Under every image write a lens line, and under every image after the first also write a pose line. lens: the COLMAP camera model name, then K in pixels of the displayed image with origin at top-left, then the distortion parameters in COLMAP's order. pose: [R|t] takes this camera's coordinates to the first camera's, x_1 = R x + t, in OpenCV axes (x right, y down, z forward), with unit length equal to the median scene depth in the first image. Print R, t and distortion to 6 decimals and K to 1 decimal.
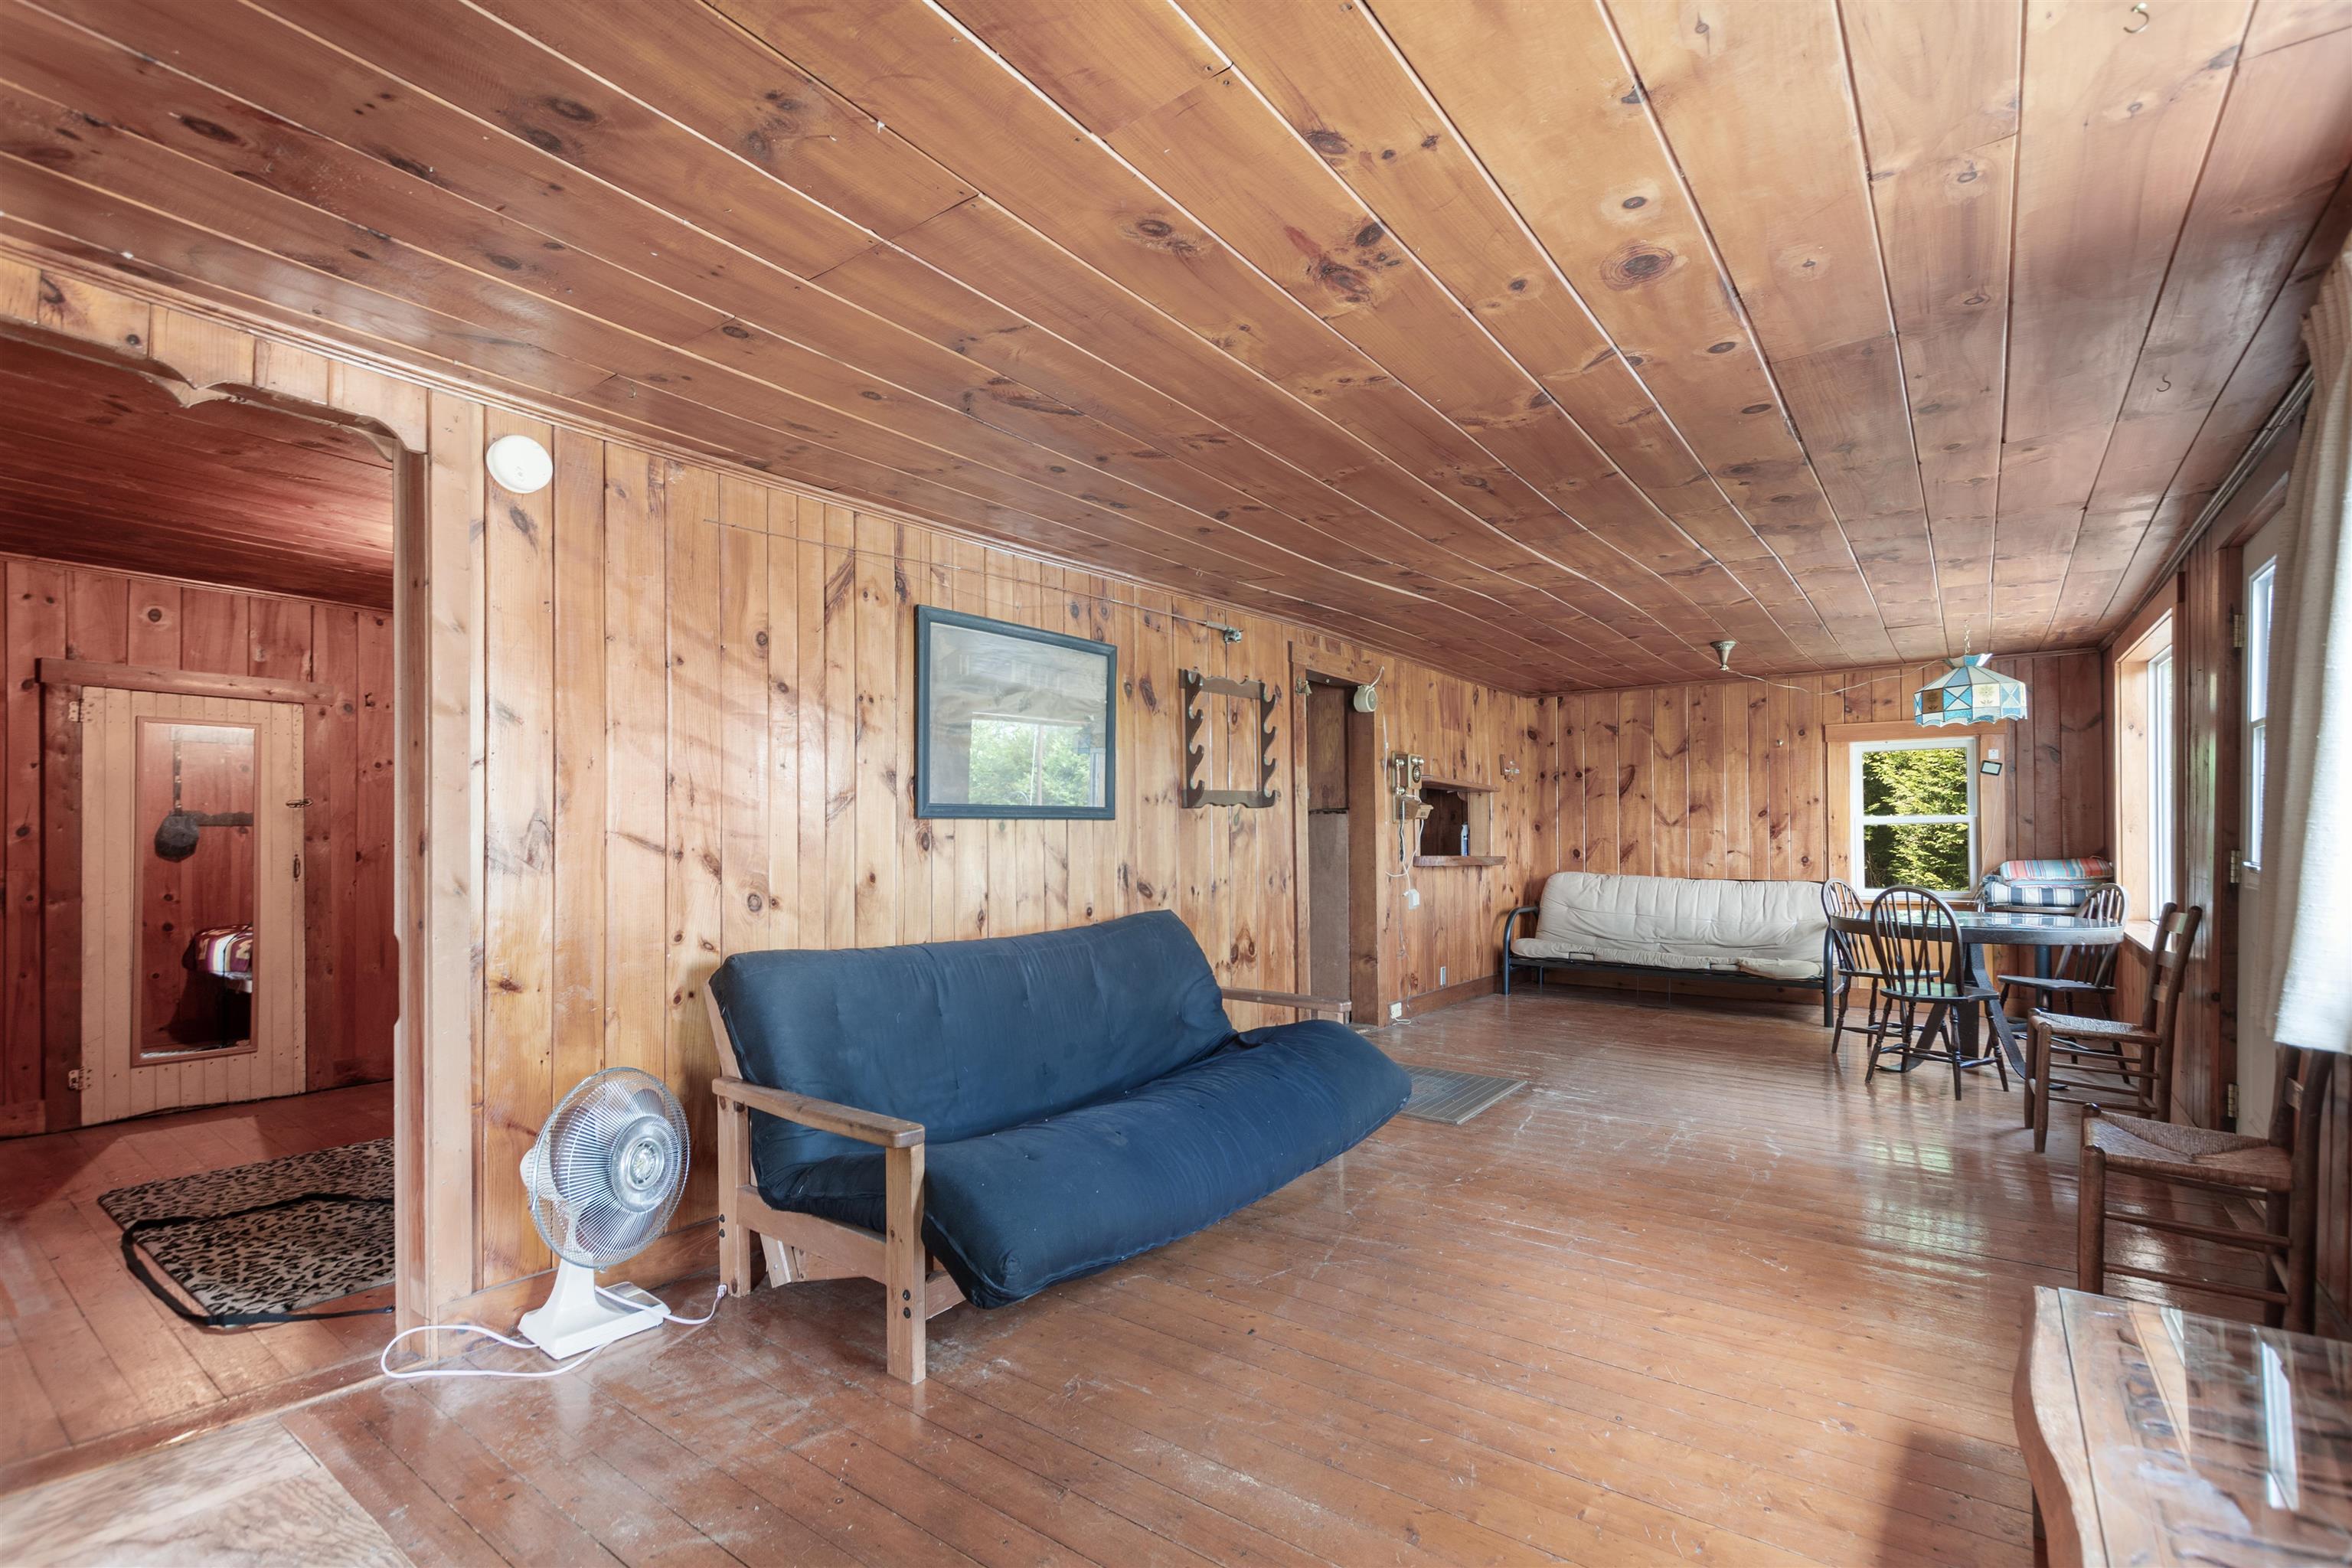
lens RADIAL K [[1049.1, 0, 1171.9], [0, 1049.1, 816.3], [0, 0, 1]] dist [0.006525, -0.001268]
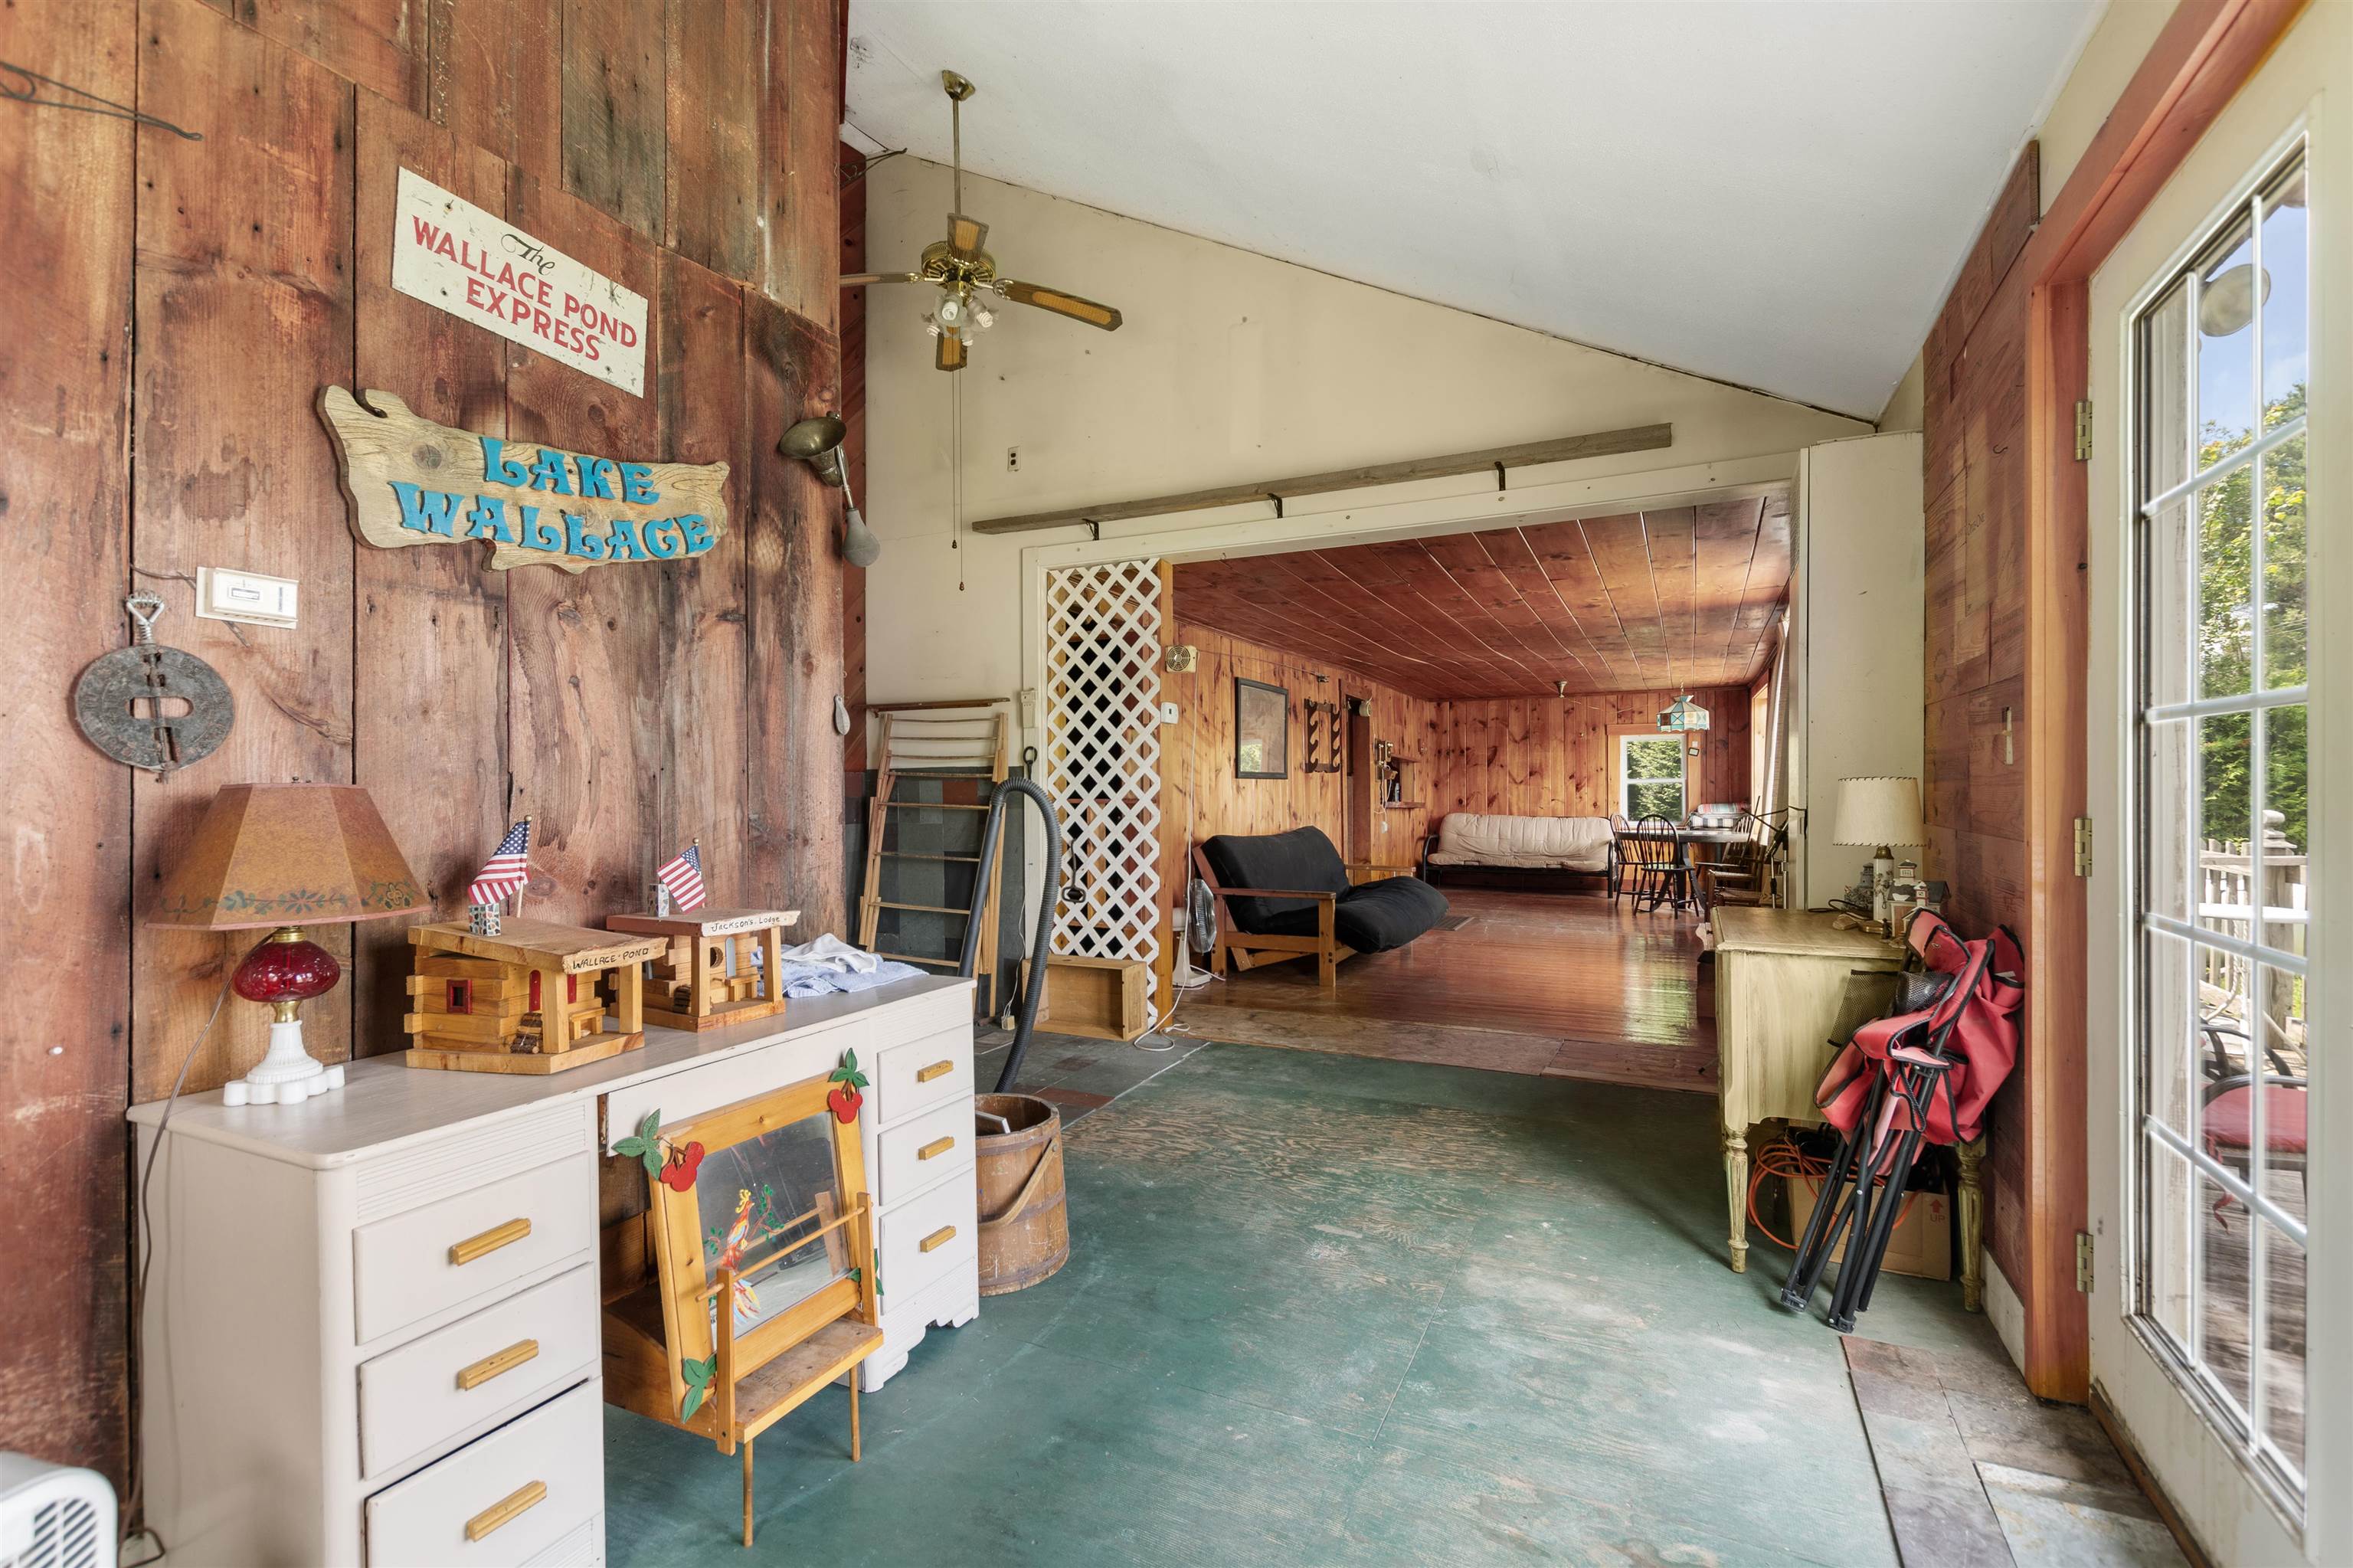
lens RADIAL K [[1049.6, 0, 1137.9], [0, 1049.6, 780.8], [0, 0, 1]] dist [0.006525, -0.001268]
pose [[0.985410, 0.003876, 0.170151, -0.408402], [-0.004735, 0.999978, 0.004643, -0.001078], [-0.170129, -0.005381, 0.985407, -0.537315]]
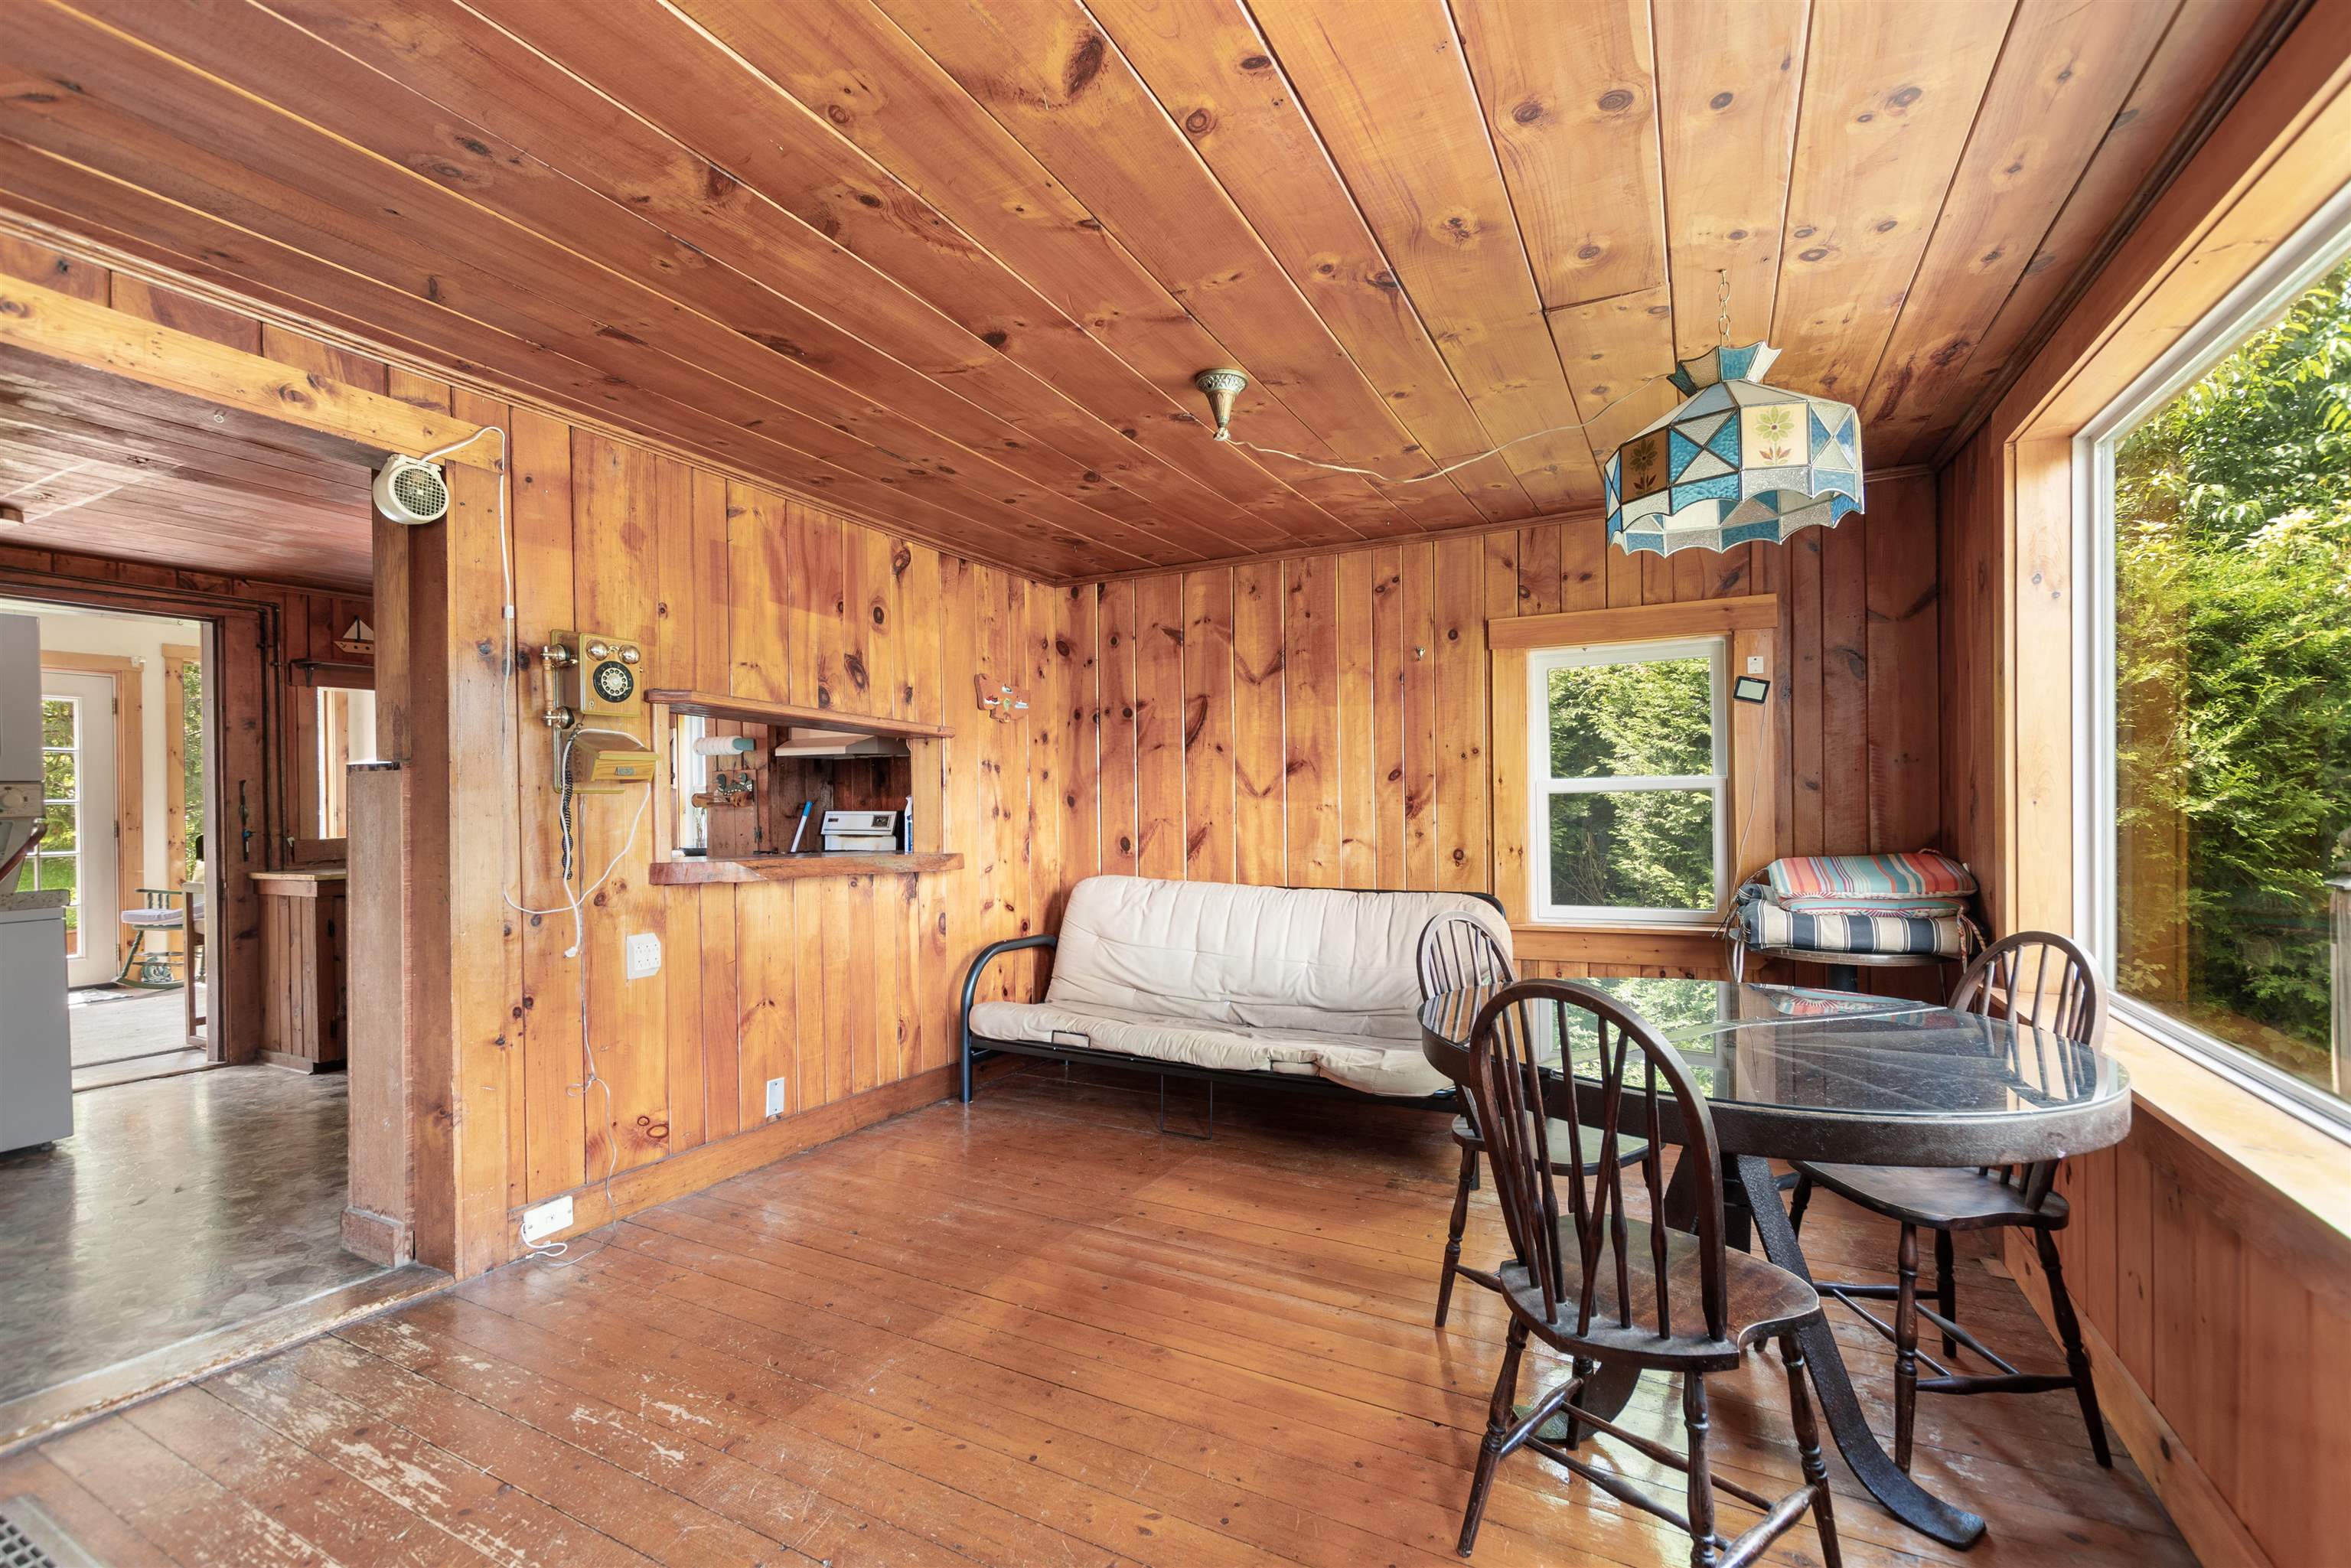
lens RADIAL K [[1048.6, 0, 1149.6], [0, 1048.6, 797.2], [0, 0, 1]] dist [0.006525, -0.001268]
pose [[0.986338, -0.003509, 0.164696, 0.337965], [0.002689, 0.999983, 0.005201, 0.006204], [-0.164712, -0.004687, 0.986331, 0.457353]]
